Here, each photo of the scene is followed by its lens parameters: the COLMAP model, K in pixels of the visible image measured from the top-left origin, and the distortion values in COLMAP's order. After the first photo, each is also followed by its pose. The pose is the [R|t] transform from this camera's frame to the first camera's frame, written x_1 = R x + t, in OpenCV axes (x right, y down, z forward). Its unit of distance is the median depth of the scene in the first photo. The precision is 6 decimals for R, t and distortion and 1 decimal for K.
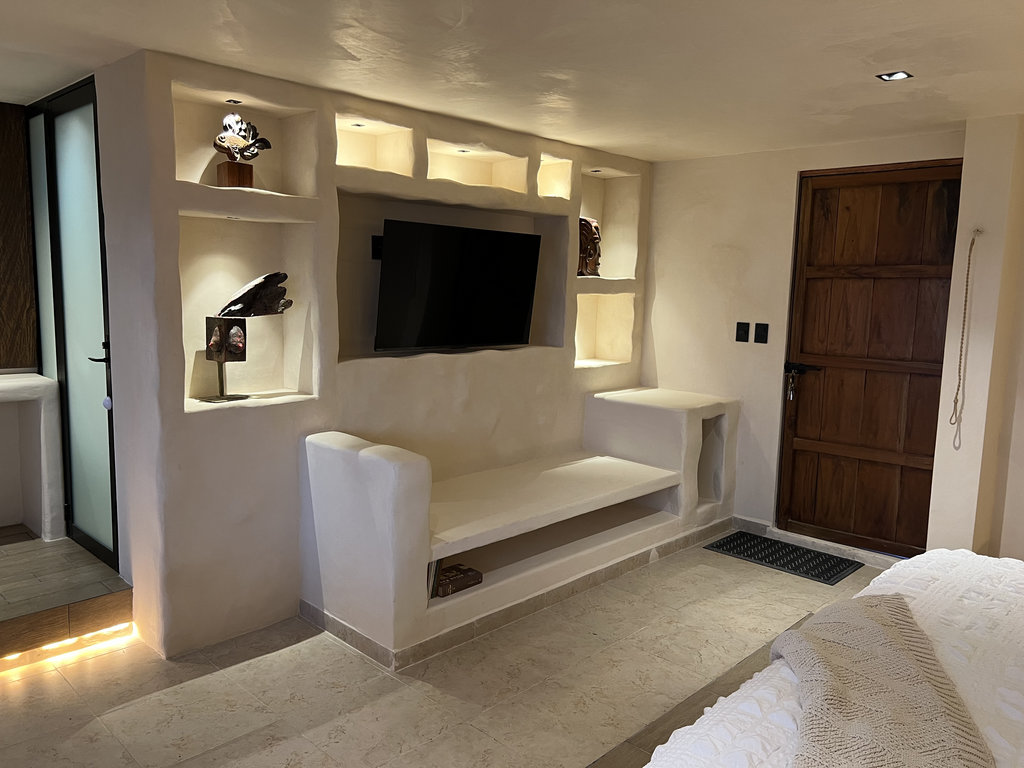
lens RADIAL K [[778.5, 0, 517.4], [0, 778.5, 385.7], [0, 0, 1]] dist [0.038080, -0.037884]
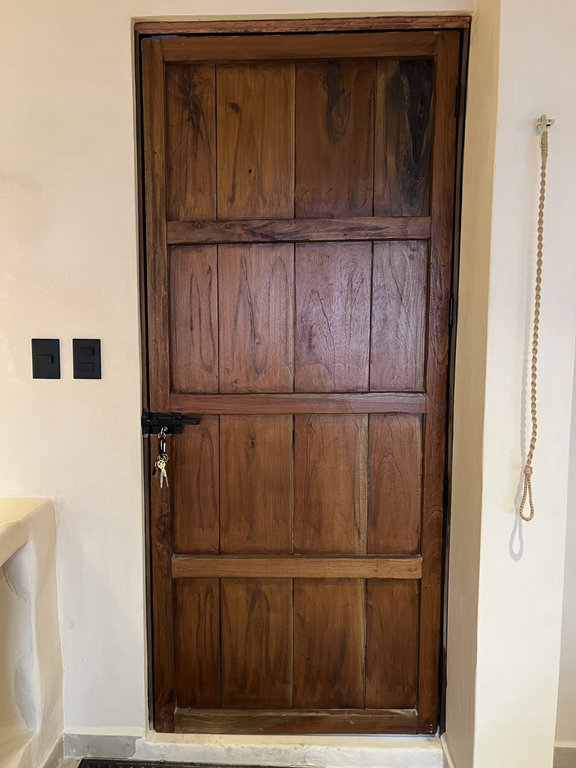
lens RADIAL K [[583.9, 0, 295.1], [0, 583.9, 387.1], [0, 0, 1]] dist [0.038080, -0.037884]
pose [[0.754314, -0.082387, 0.651324, 0.179674], [0.104852, 0.994478, 0.004361, -0.039704], [-0.648087, 0.065003, 0.758787, 0.675785]]
